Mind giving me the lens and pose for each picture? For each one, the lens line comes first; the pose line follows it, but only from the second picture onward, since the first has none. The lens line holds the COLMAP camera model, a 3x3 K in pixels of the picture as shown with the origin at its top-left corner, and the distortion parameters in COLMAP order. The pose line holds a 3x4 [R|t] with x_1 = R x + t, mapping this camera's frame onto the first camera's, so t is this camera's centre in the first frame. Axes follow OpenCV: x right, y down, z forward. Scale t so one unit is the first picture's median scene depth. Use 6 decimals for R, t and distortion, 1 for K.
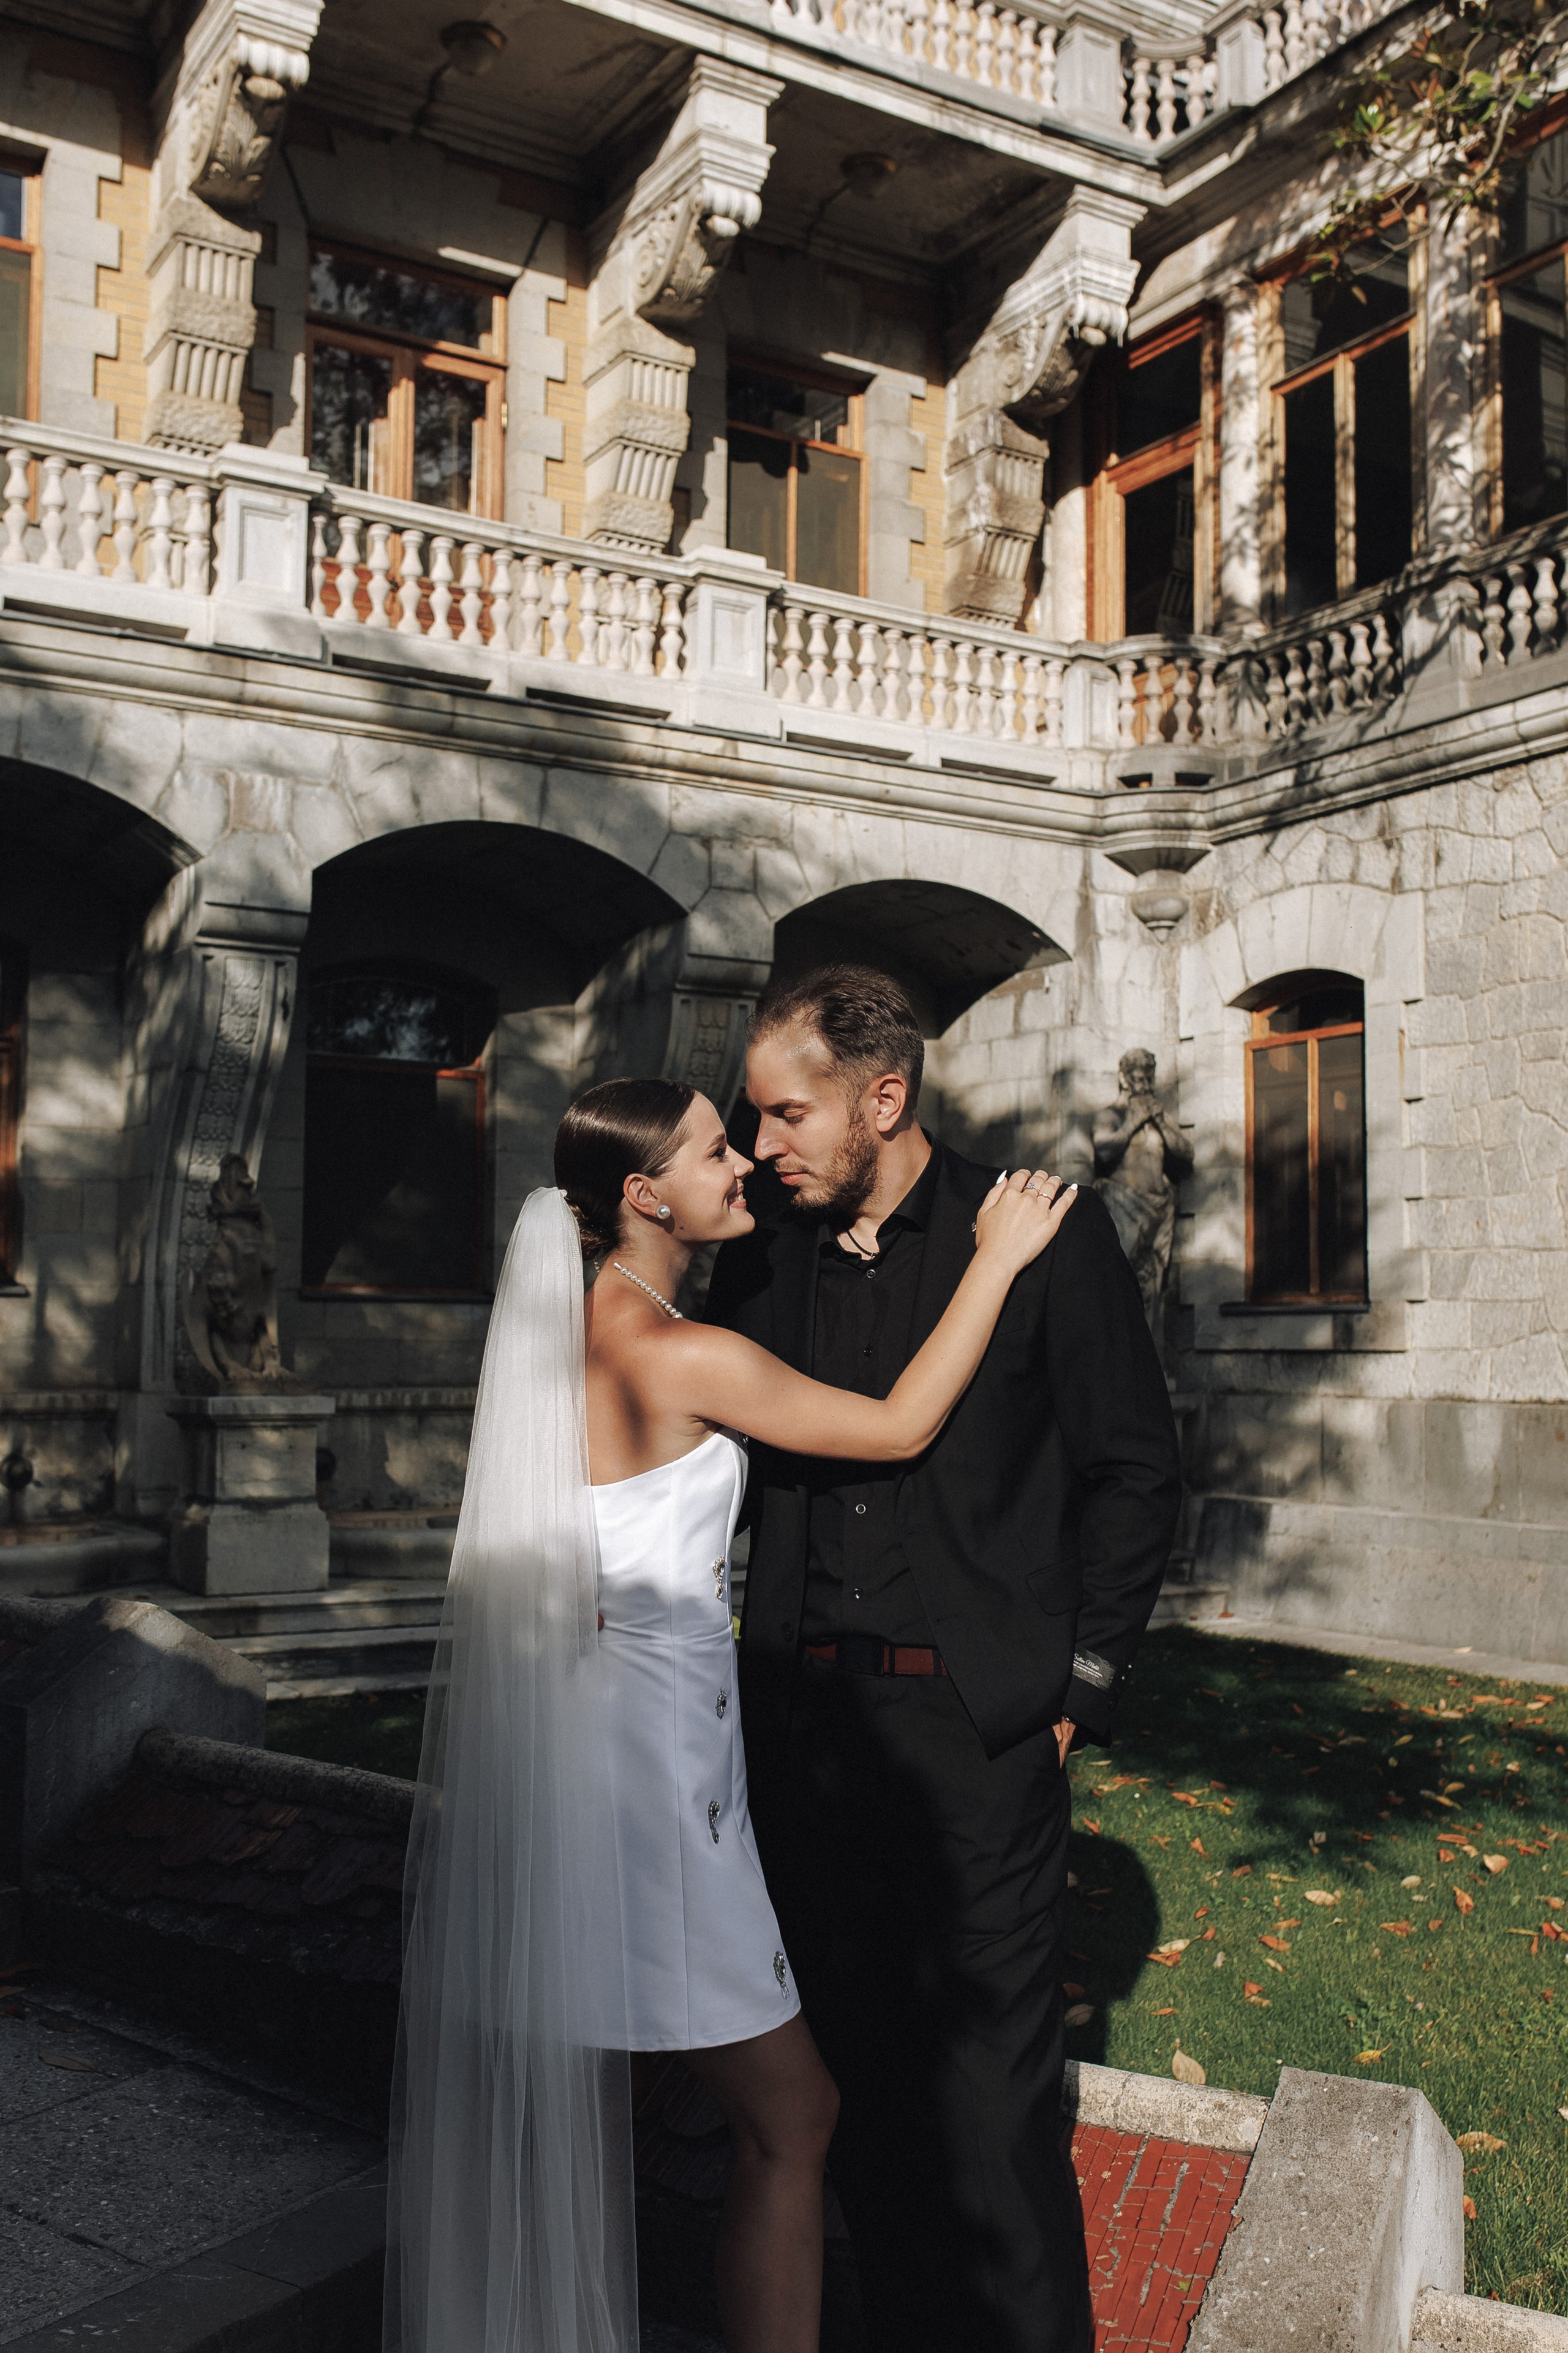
lens RADIAL K [[2280.2, 0, 785.2], [0, 2280.2, 1193.4], [0, 0, 1]] dist [0.004936, 0.000000]
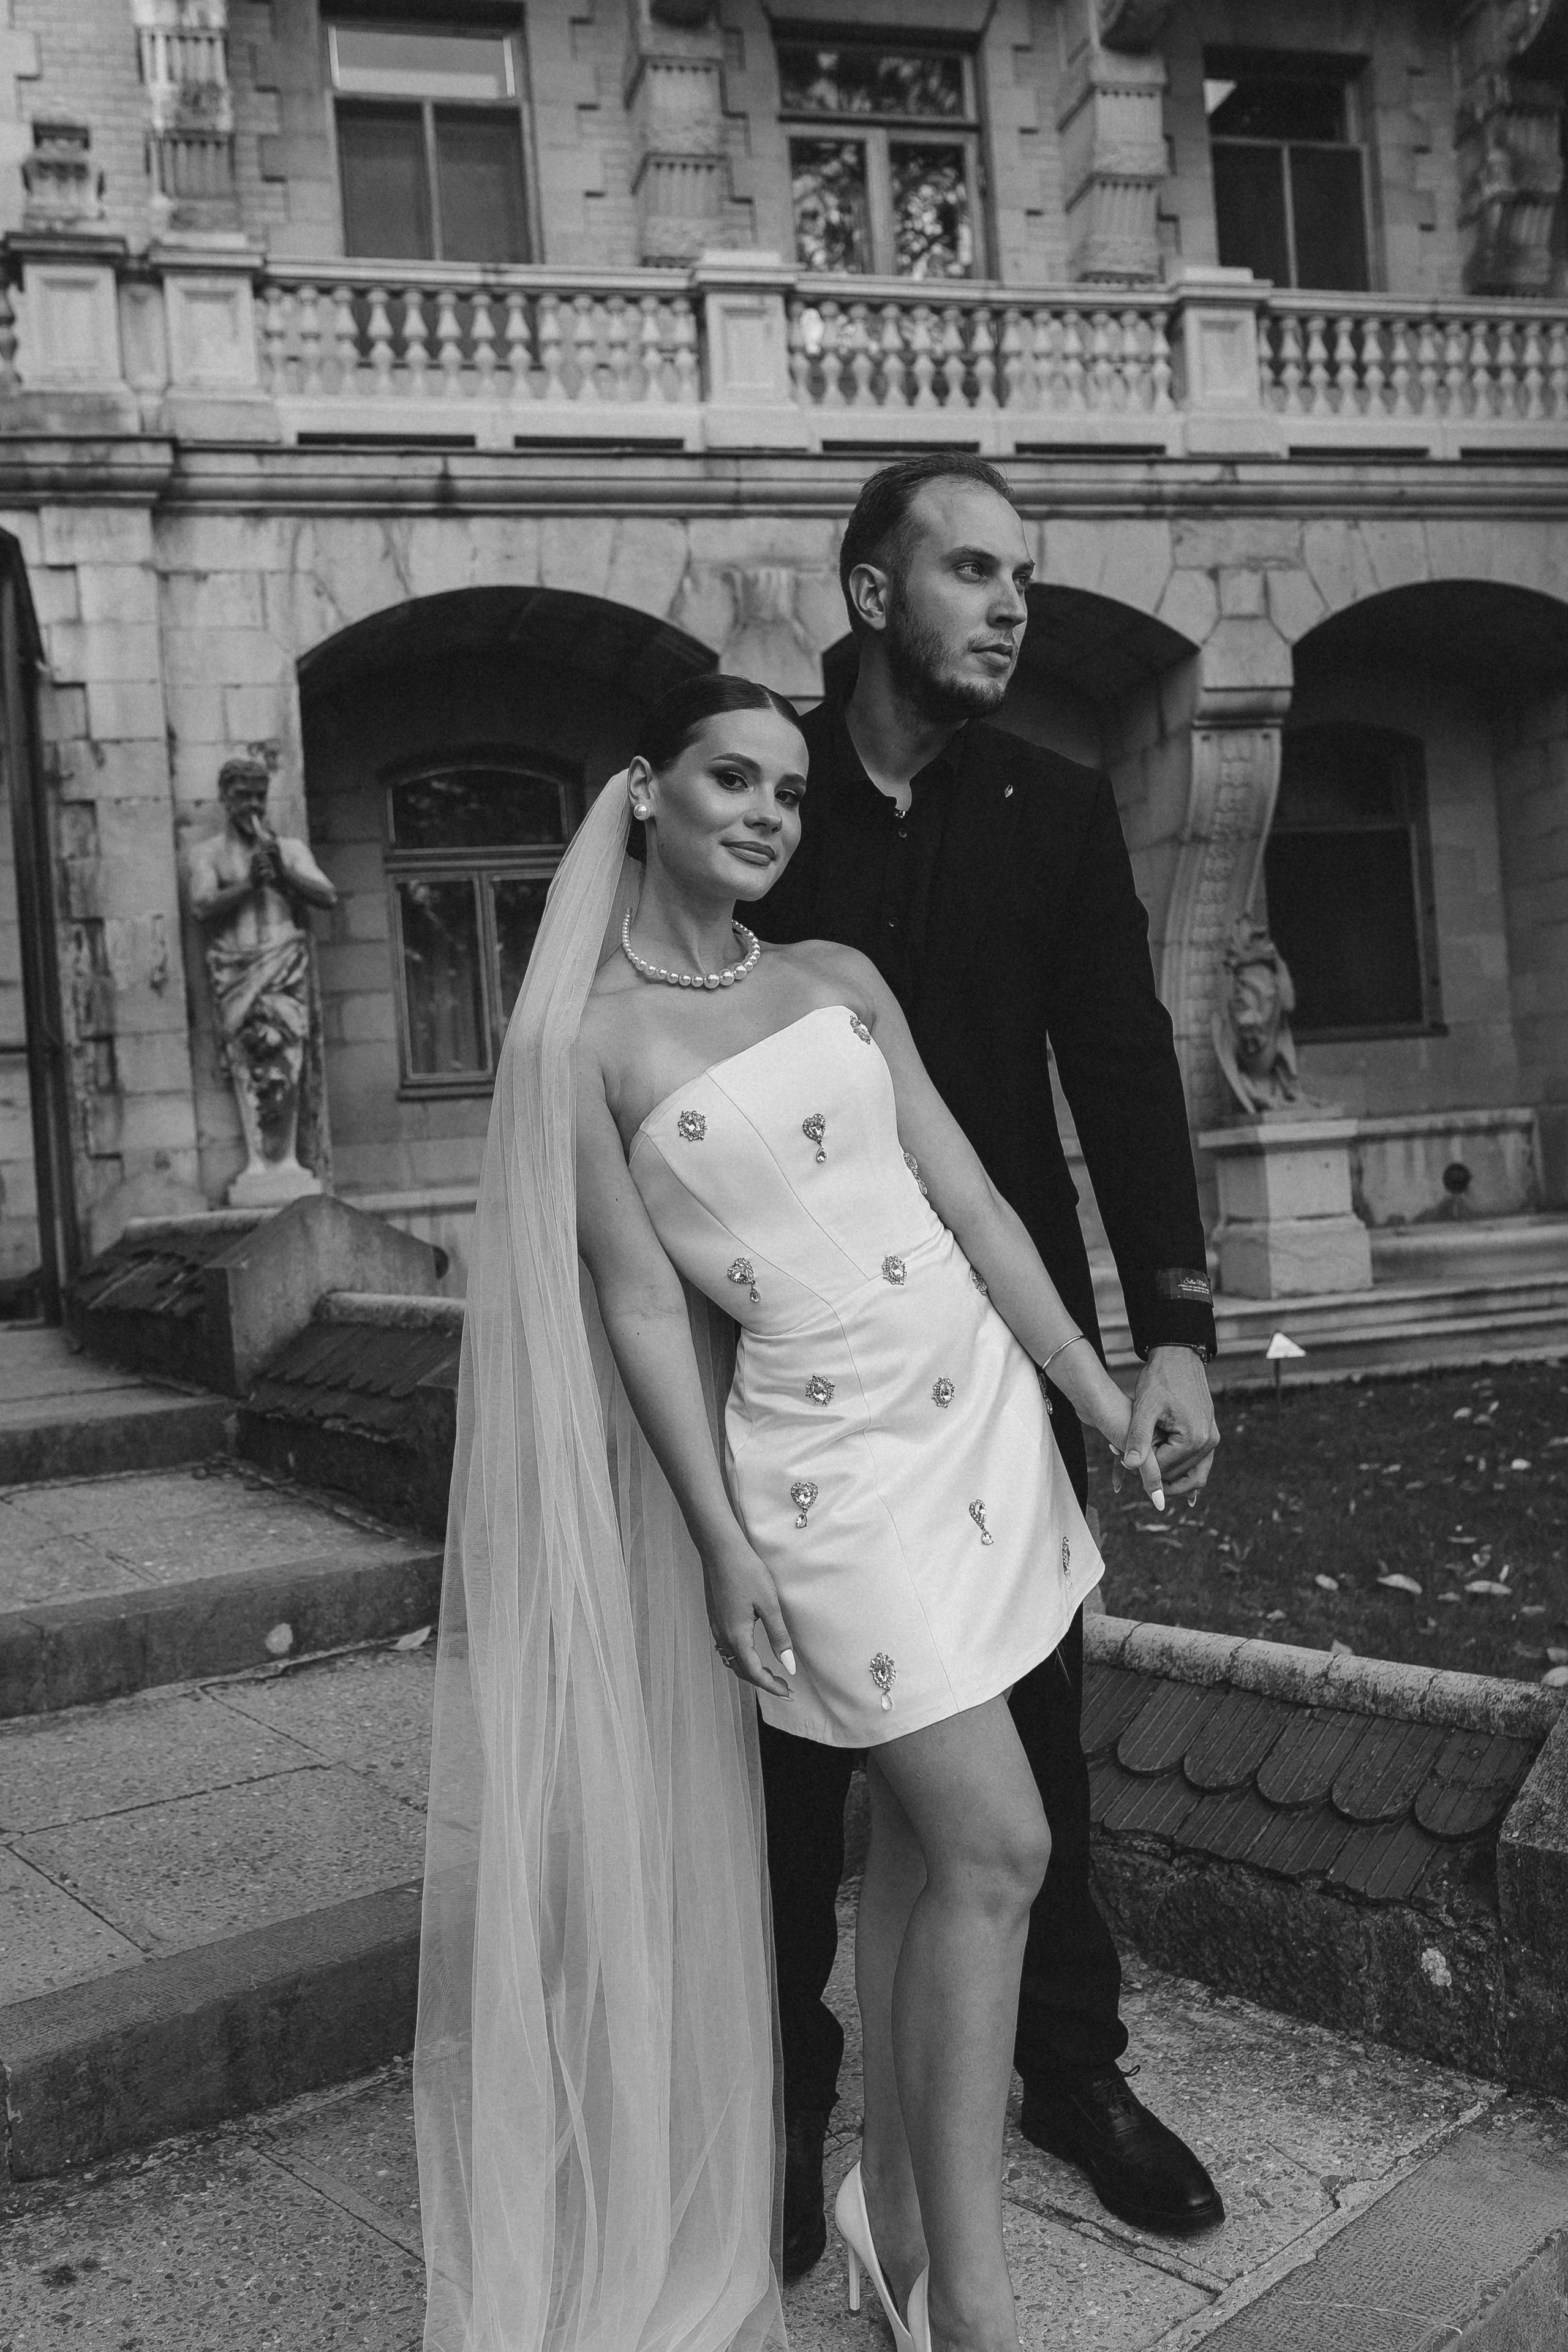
lens RADIAL K [[2209.3, 0, 803.4], [0, 2209.3, 1161.1], [0, 0, 1]] dist [0.003483, 0.000000]
pose [[0.956440, -0.078509, -0.281173, 0.044359], [0.099728, 0.993084, 0.061948, 0.021913], [0.274365, -0.087291, 0.957655, 0.011861]]
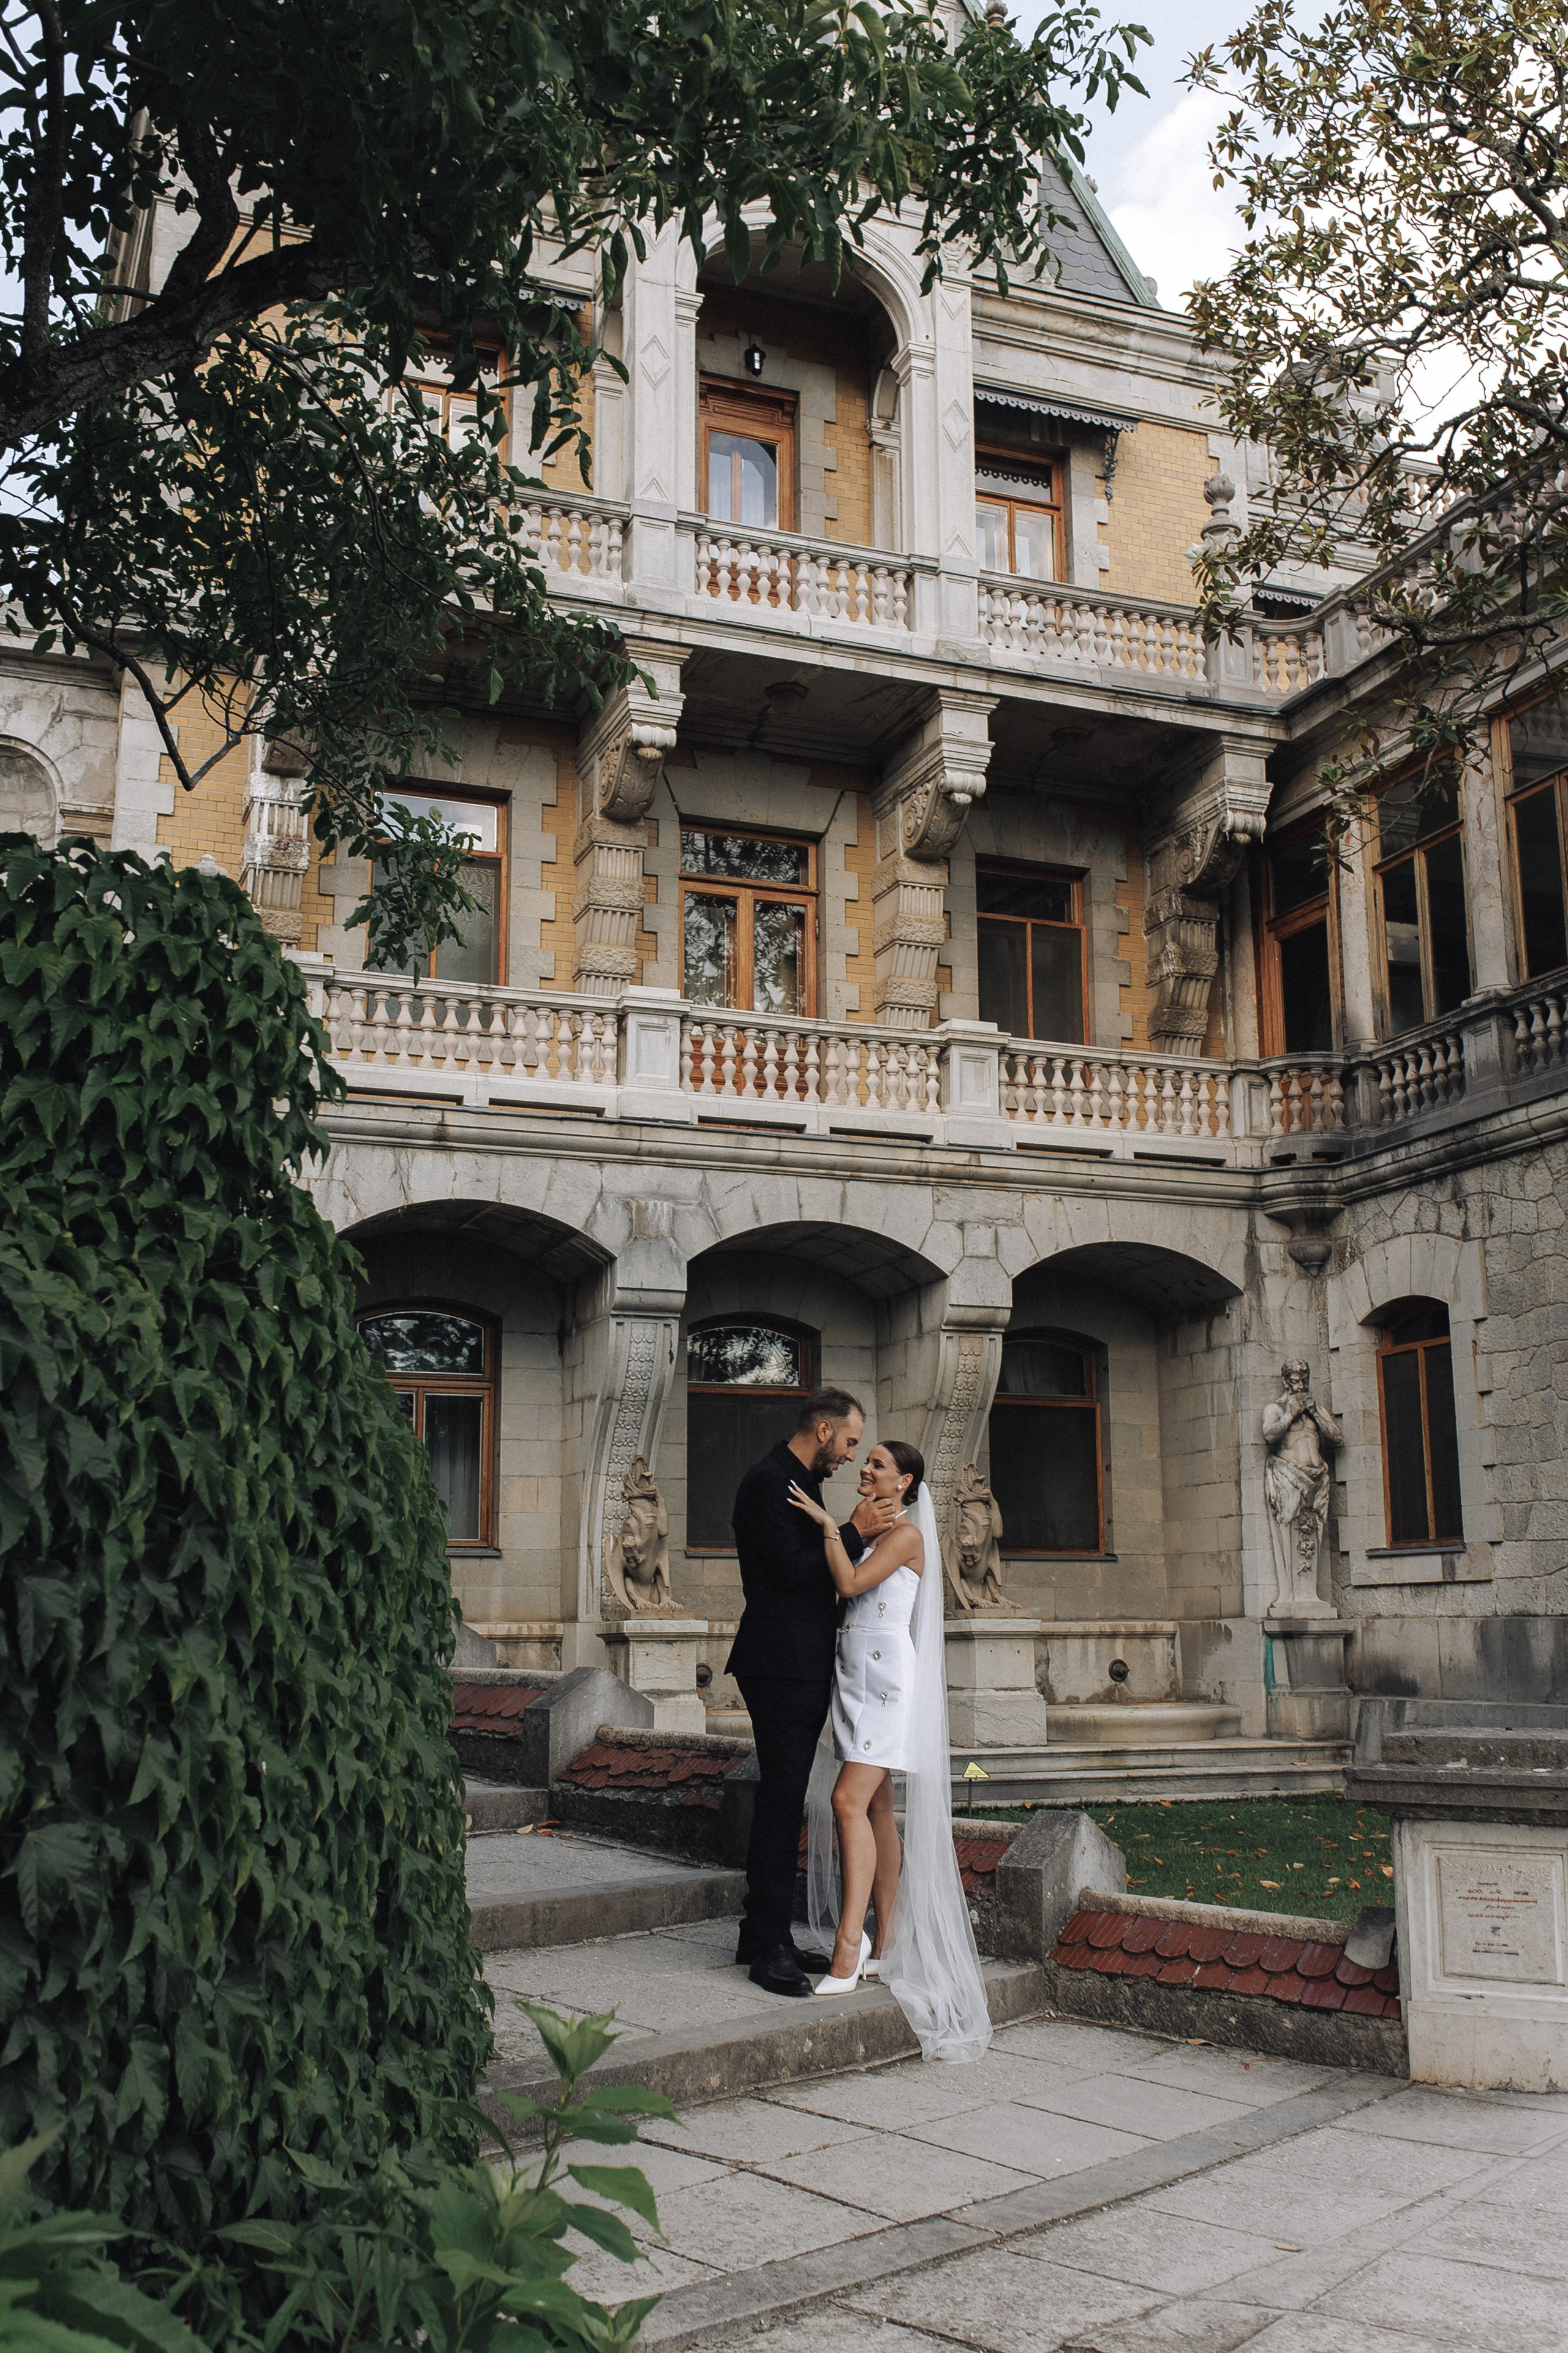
lens RADIAL K [[2280.2, 0, 815.8], [0, 2280.2, 1178.4], [0, 0, 1]] dist [0.004936, 0.000000]
pose [[0.986556, -0.045329, -0.157008, 0.099855], [0.024366, 0.990823, -0.132949, 0.003672], [0.161594, 0.127336, 0.978608, -0.403258]]
